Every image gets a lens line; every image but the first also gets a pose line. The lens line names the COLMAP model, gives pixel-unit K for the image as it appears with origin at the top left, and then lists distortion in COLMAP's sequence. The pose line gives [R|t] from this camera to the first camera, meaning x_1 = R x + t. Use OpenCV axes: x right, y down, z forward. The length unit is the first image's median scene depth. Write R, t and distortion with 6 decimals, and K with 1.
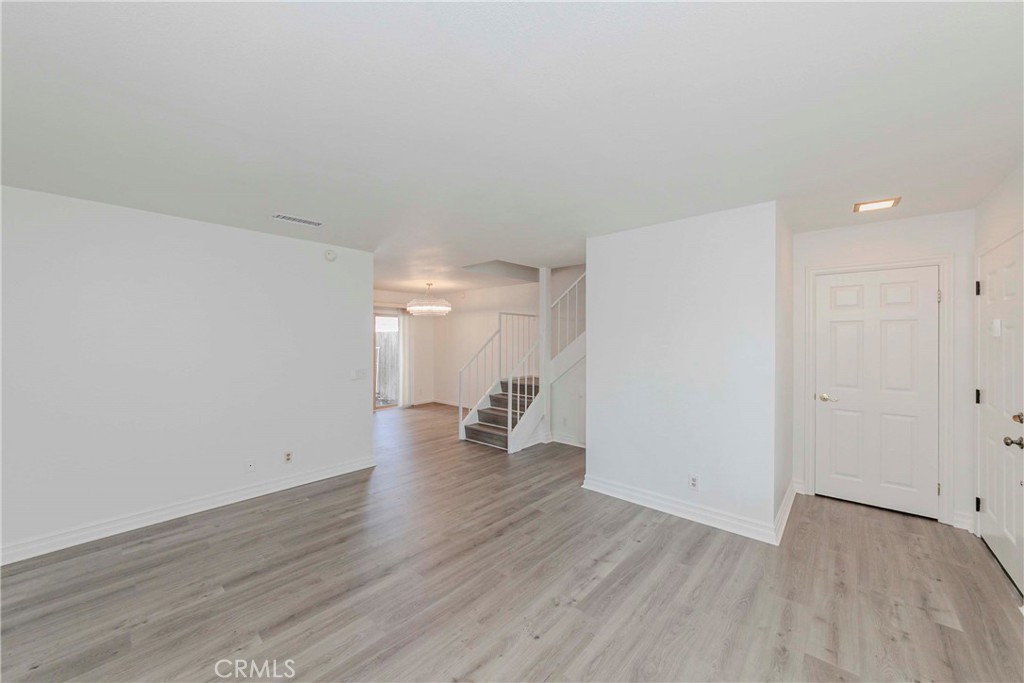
lens RADIAL K [[378.7, 0, 507.4], [0, 378.7, 338.7], [0, 0, 1]] dist [-0.008245, 0.000045]
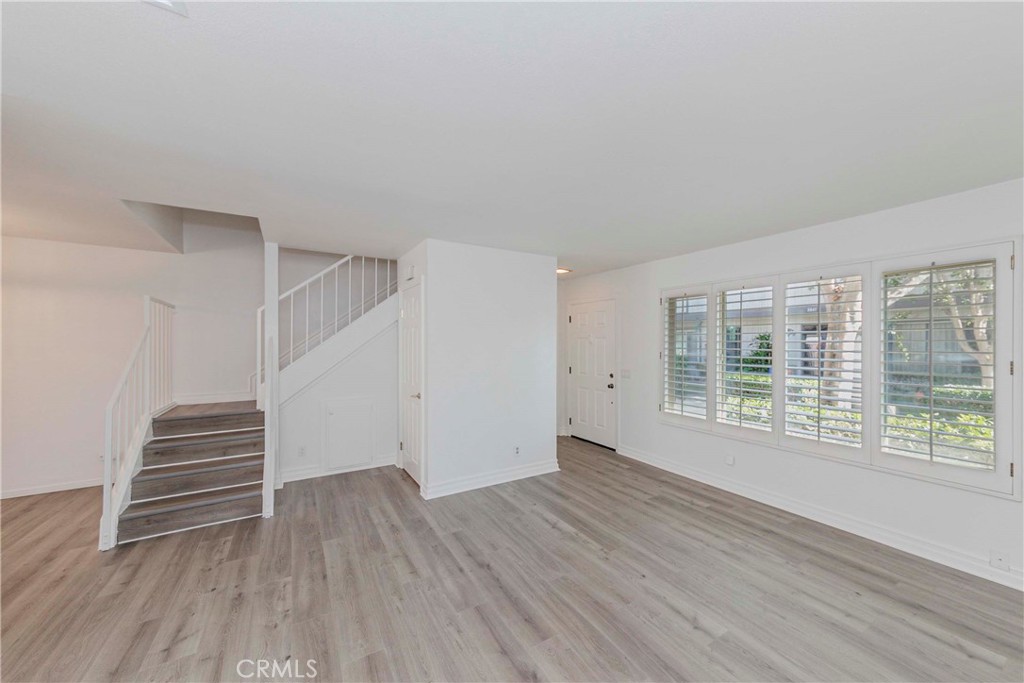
lens RADIAL K [[373.6, 0, 507.4], [0, 373.6, 342.1], [0, 0, 1]] dist [0.003761, 0.000145]
pose [[0.303159, -0.006339, 0.952919, -0.792264], [0.002924, 0.999979, 0.005722, -0.008350], [-0.952936, 0.001051, 0.303171, 0.655659]]
